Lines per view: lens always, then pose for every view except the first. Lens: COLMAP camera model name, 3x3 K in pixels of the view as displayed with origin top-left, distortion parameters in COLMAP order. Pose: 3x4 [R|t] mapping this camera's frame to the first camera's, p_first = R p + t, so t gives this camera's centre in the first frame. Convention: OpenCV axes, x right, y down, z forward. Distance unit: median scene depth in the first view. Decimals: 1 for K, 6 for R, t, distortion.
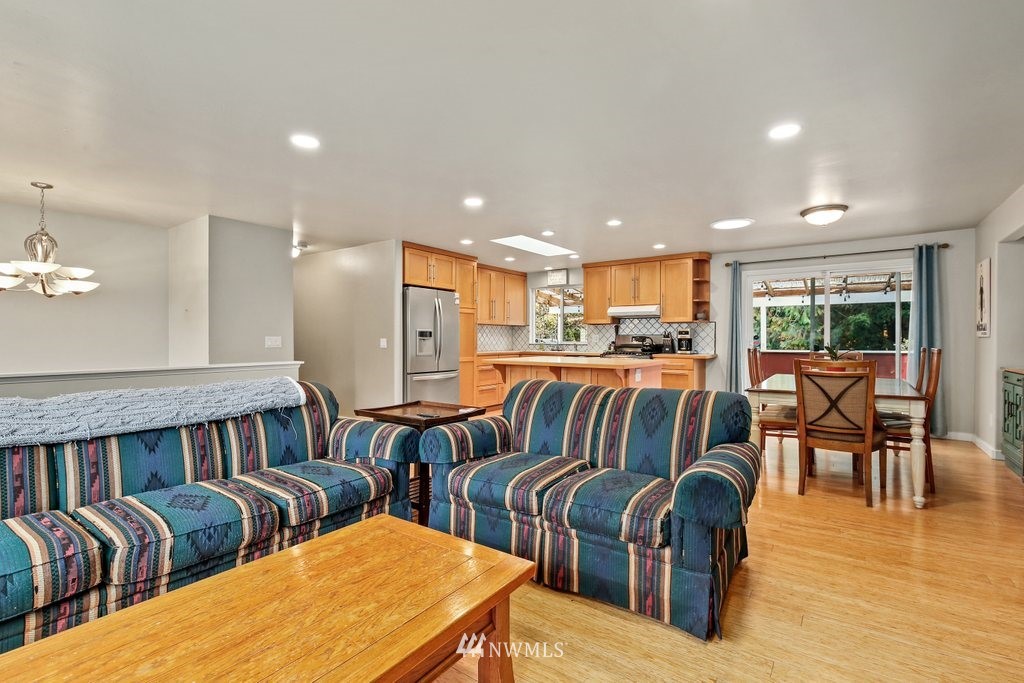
lens RADIAL K [[468.1, 0, 512.0], [0, 468.1, 341.5], [0, 0, 1]] dist [-0.000163, 0.000173]
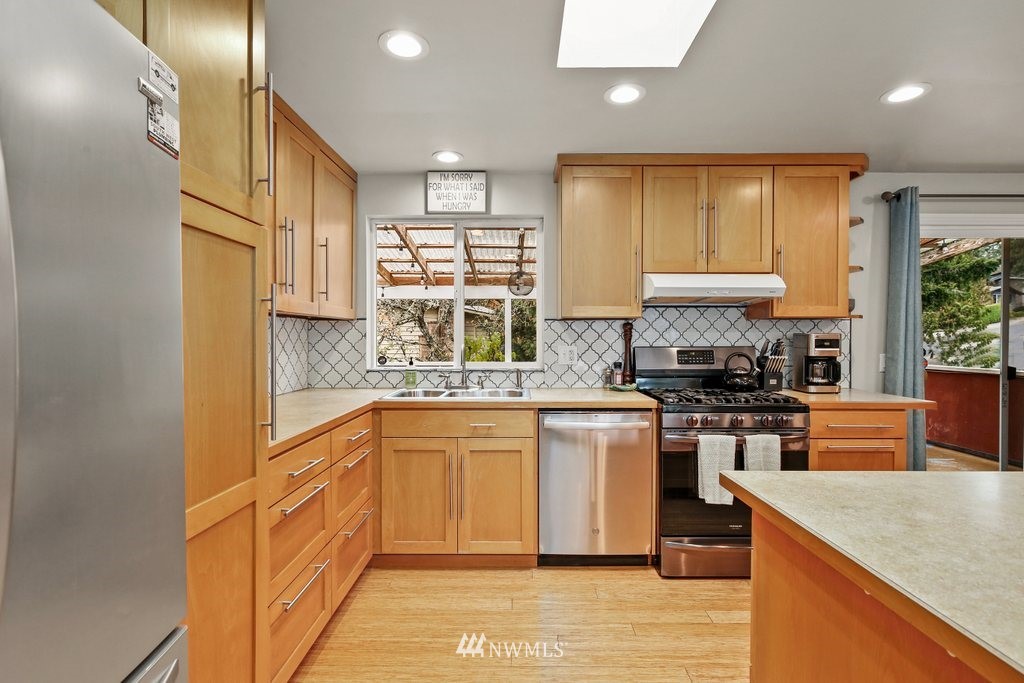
lens RADIAL K [[489.3, 0, 517.2], [0, 489.3, 343.2], [0, 0, 1]] dist [0.000646, -0.000049]
pose [[0.814988, -0.003674, 0.579466, -0.112381], [0.004105, 0.999991, 0.000567, -0.019810], [-0.579463, 0.001917, 0.814996, 0.799694]]
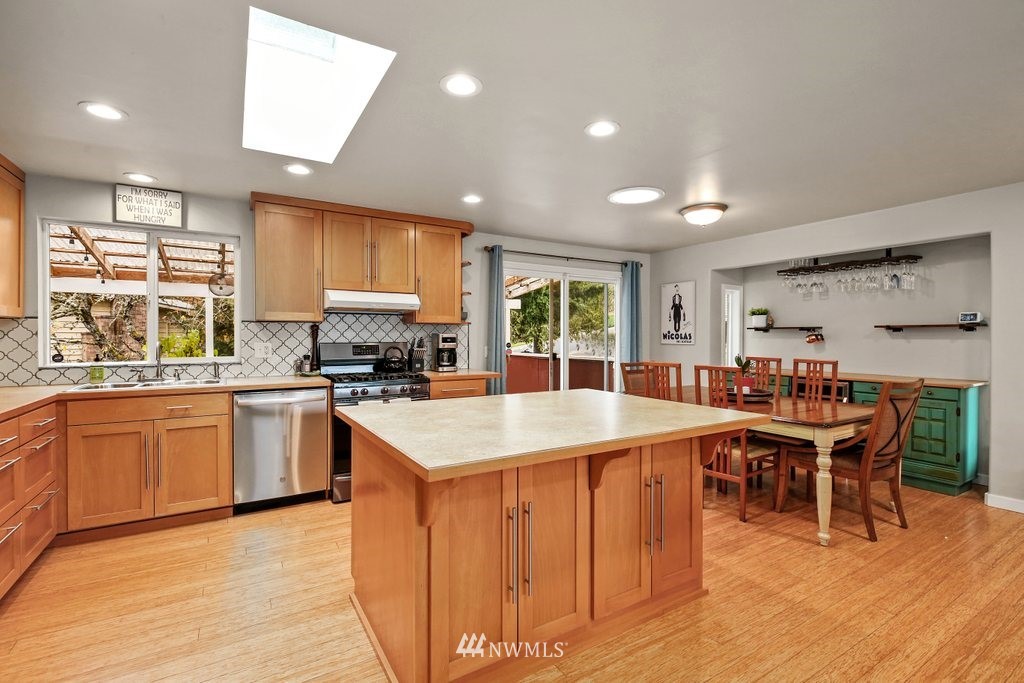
lens RADIAL K [[467.2, 0, 517.4], [0, 467.2, 341.1], [0, 0, 1]] dist [0.000848, -0.000569]
pose [[0.384916, -0.006463, 0.922929, -0.201895], [0.007478, 0.999964, 0.003884, -0.018519], [-0.922921, 0.005406, 0.384950, 0.654627]]
